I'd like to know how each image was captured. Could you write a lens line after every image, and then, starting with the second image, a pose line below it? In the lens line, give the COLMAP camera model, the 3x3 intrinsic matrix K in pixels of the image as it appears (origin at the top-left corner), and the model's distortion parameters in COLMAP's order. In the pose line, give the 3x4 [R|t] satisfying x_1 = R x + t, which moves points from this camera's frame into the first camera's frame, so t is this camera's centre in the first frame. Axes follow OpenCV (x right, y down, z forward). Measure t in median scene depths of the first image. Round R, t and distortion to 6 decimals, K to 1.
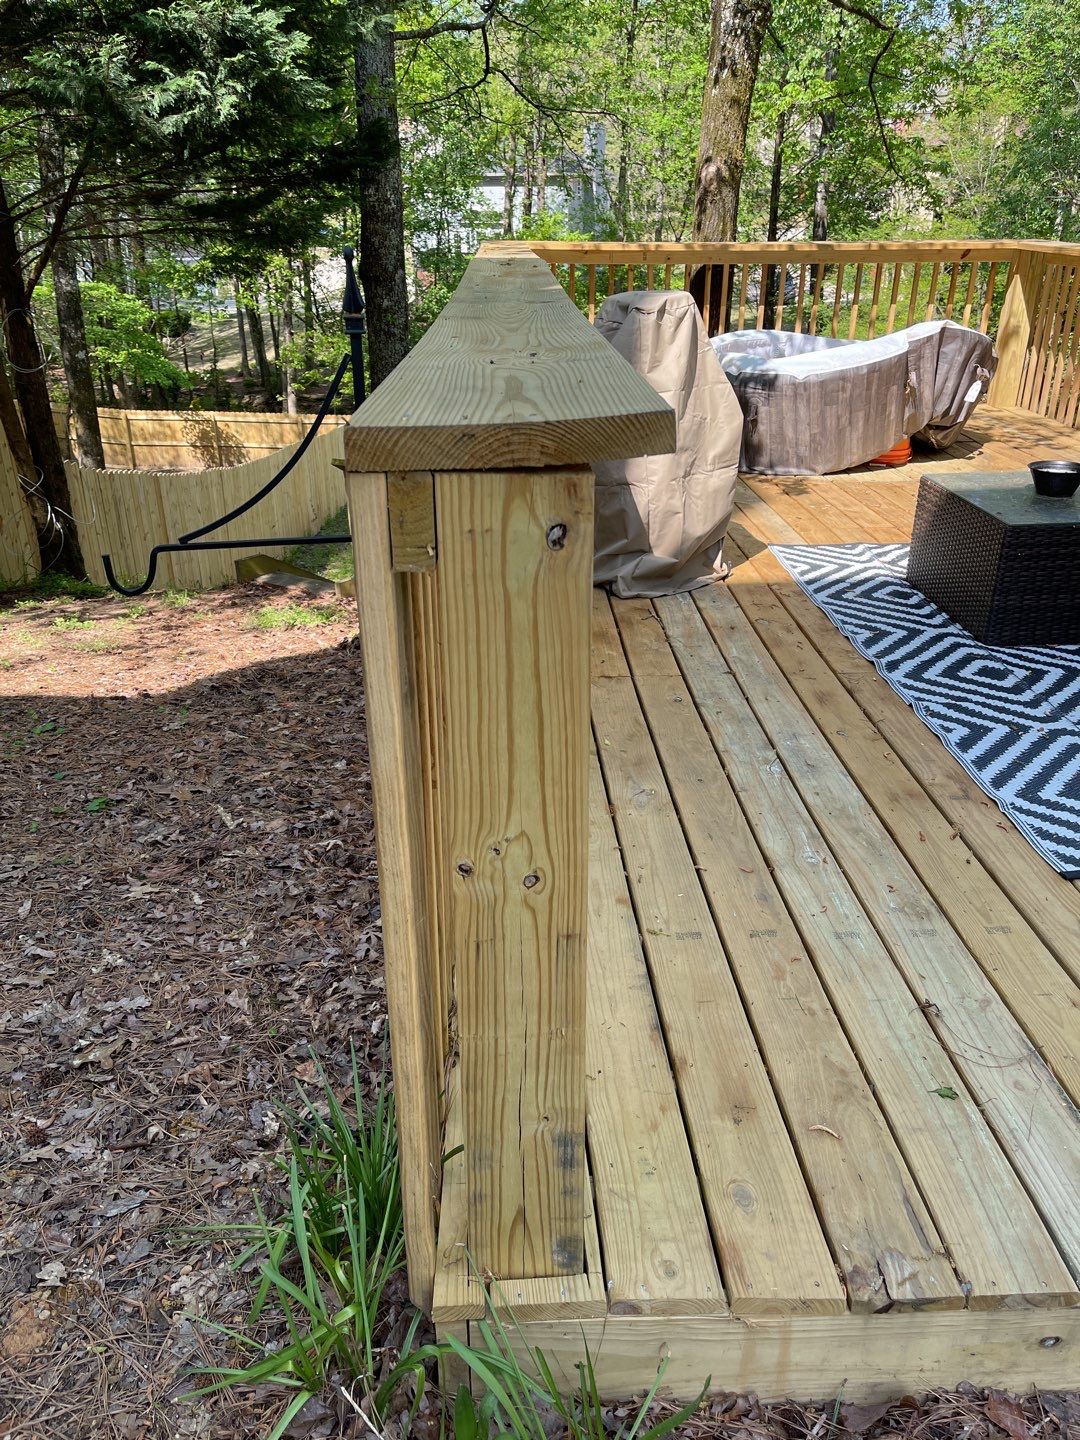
lens RADIAL K [[1096.9, 0, 547.8], [0, 1096.9, 718.2], [0, 0, 1]] dist [0.088164, -0.131697]
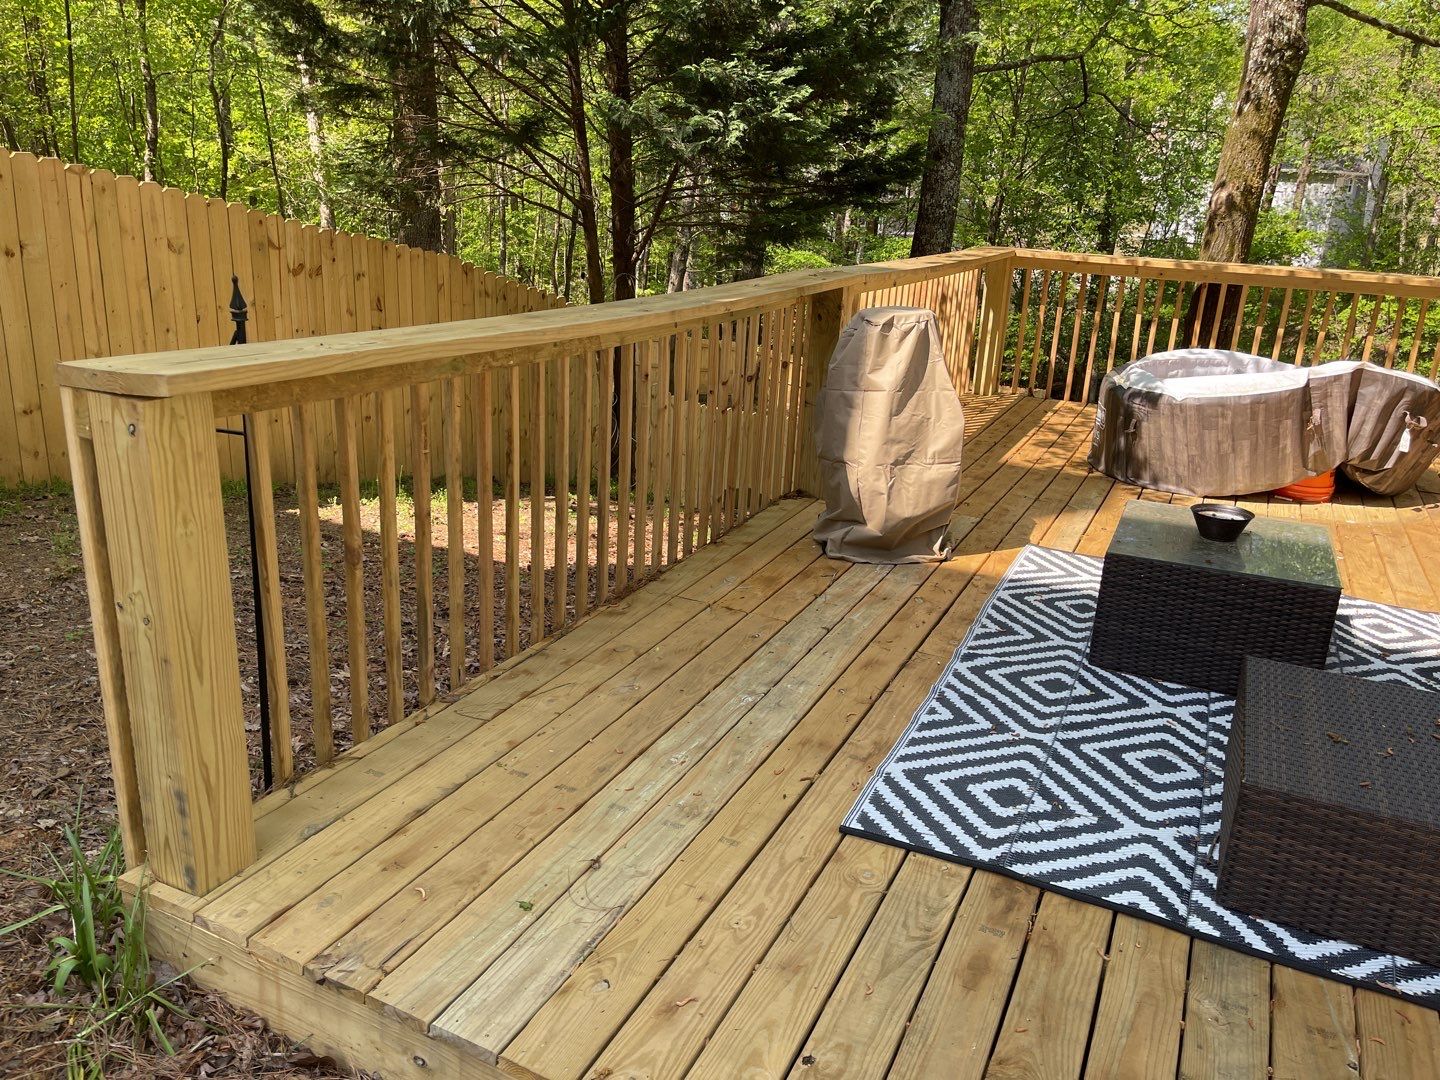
lens RADIAL K [[1096.9, 0, 721.7], [0, 1096.9, 522.2], [0, 0, 1]] dist [0.088164, -0.131697]
pose [[0.877323, 0.178345, -0.445530, 0.501642], [-0.238250, 0.967756, -0.081764, -0.026250], [0.416582, 0.177881, 0.891526, -0.079817]]
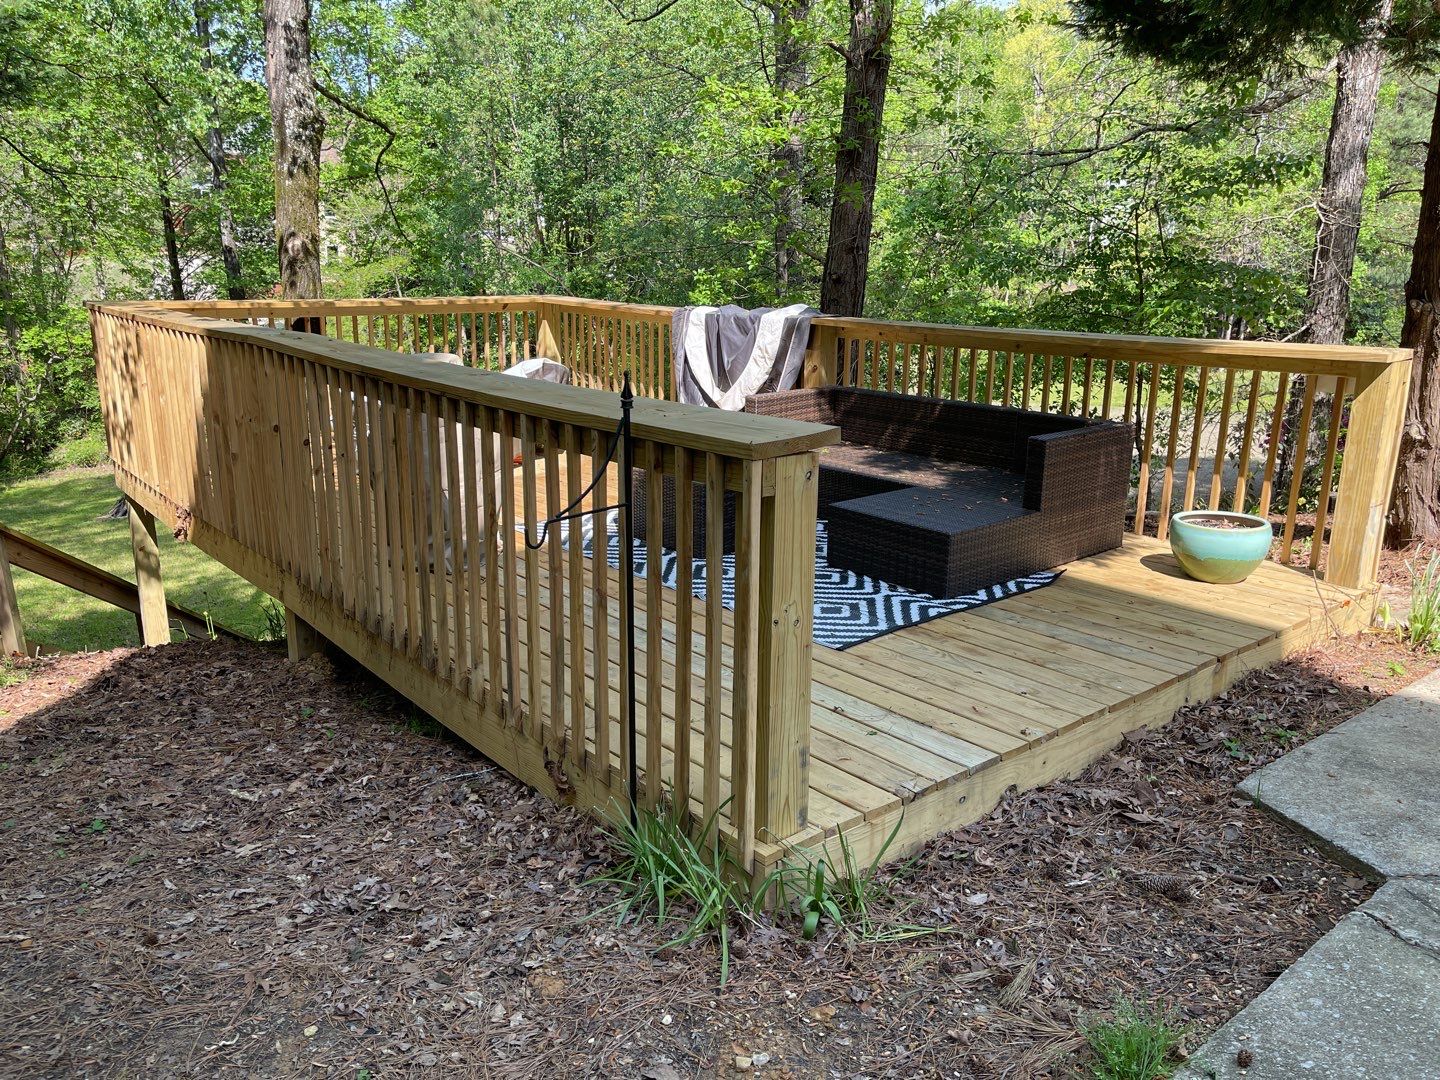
lens RADIAL K [[1096.9, 0, 721.7], [0, 1096.9, 522.2], [0, 0, 1]] dist [0.088164, -0.131697]
pose [[0.791041, -0.138381, 0.595907, -0.484615], [0.242218, 0.965324, -0.097368, 0.041176], [-0.561769, 0.221362, 0.797129, -0.269126]]
